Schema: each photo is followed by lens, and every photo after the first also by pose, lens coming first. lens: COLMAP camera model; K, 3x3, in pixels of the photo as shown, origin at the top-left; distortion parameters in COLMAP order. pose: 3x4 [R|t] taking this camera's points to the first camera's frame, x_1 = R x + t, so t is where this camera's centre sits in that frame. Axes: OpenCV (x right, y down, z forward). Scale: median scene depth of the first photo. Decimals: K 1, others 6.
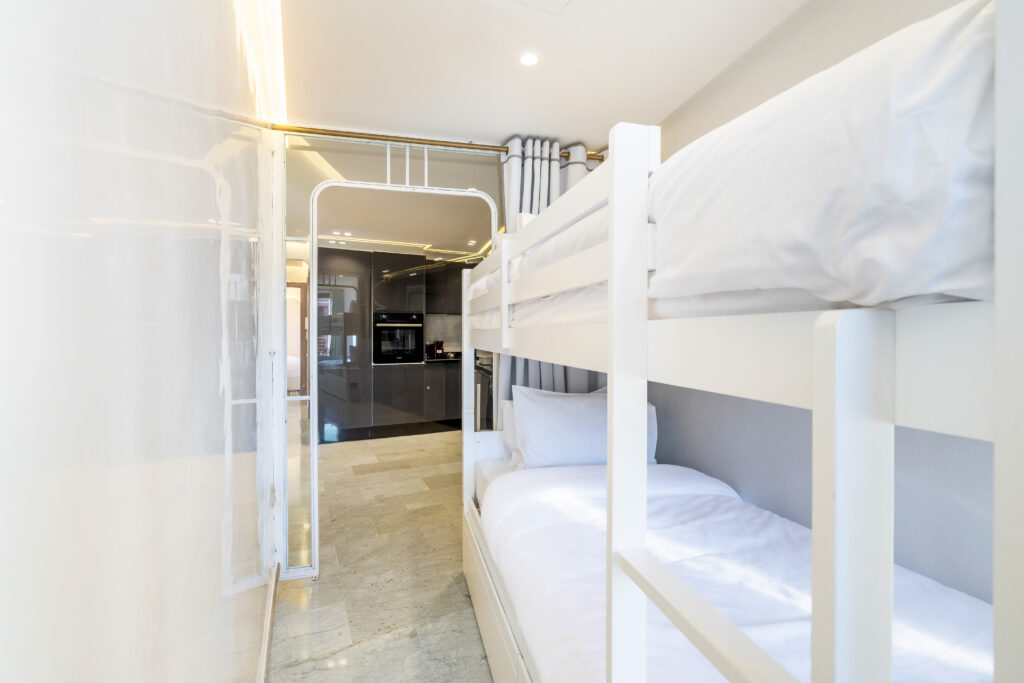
lens RADIAL K [[435.8, 0, 515.2], [0, 435.8, 333.9], [0, 0, 1]] dist [0.003257, 0.000470]
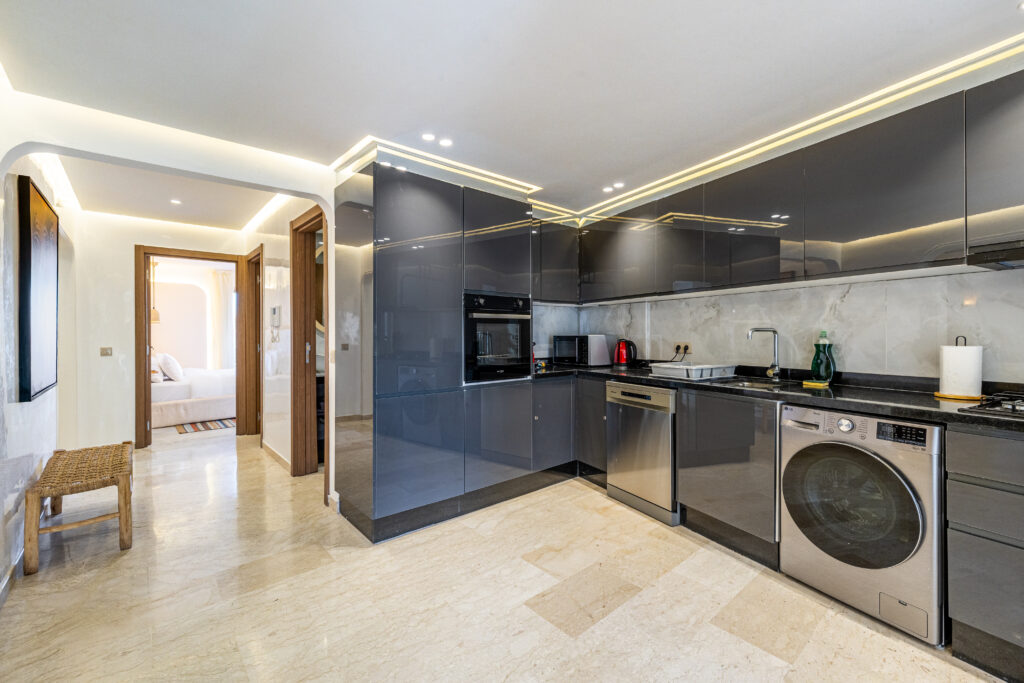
lens RADIAL K [[435.8, 0, 514.1], [0, 435.8, 330.6], [0, 0, 1]] dist [0.003257, 0.000470]
pose [[0.966455, -0.006223, 0.256762, -0.395480], [0.007928, 0.999953, -0.005606, 0.002771], [-0.256715, 0.007453, 0.966458, 0.416032]]
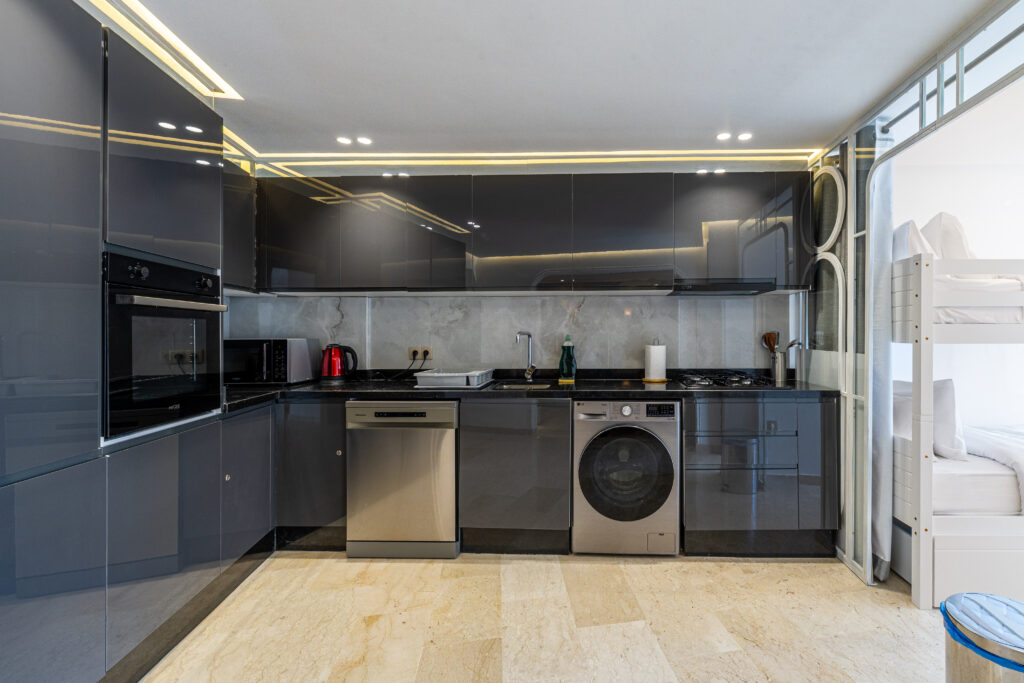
lens RADIAL K [[483.9, 0, 515.9], [0, 483.9, 332.7], [0, 0, 1]] dist [0.002430, 0.000954]
pose [[0.253197, 0.001334, 0.967414, -0.542102], [0.001941, 0.999996, -0.001887, 0.001672], [-0.967413, 0.002355, 0.253194, 0.666477]]
